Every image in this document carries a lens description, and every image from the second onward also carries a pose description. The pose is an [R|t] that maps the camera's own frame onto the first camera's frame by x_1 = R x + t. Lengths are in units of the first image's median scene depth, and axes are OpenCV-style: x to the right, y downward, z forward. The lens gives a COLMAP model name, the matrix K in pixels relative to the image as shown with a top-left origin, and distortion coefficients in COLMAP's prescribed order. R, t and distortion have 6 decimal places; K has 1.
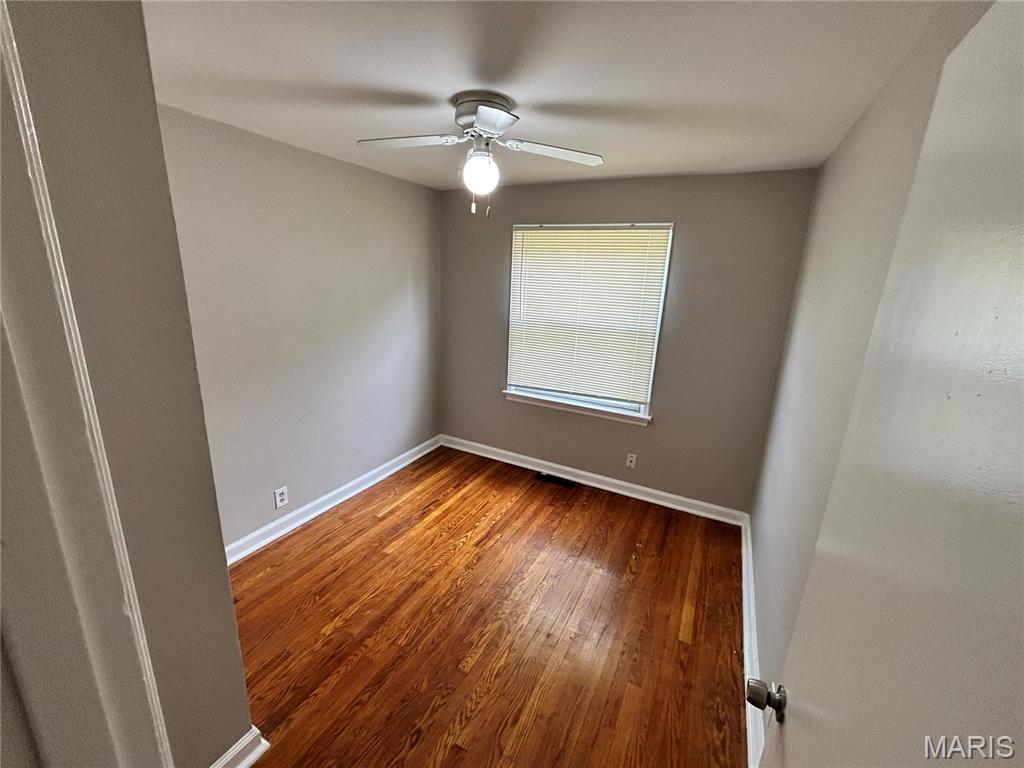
lens RADIAL K [[416.6, 0, 511.8], [0, 416.6, 390.9], [0, 0, 1]] dist [0.000852, 0.000427]
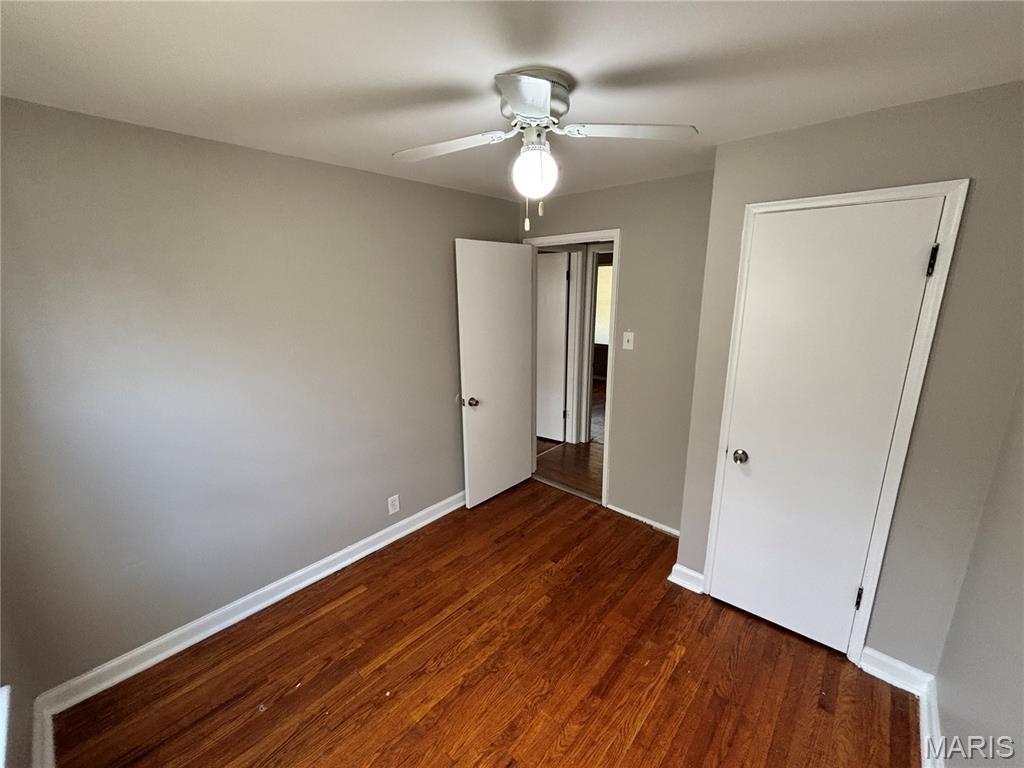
lens RADIAL K [[416.6, 0, 510.0], [0, 416.6, 382.8], [0, 0, 1]] dist [0.000852, 0.000427]
pose [[-0.966341, -0.091676, 0.240377, -0.216008], [0.039476, 0.870450, 0.490671, -0.463411], [-0.254219, 0.483645, -0.837533, 1.535247]]
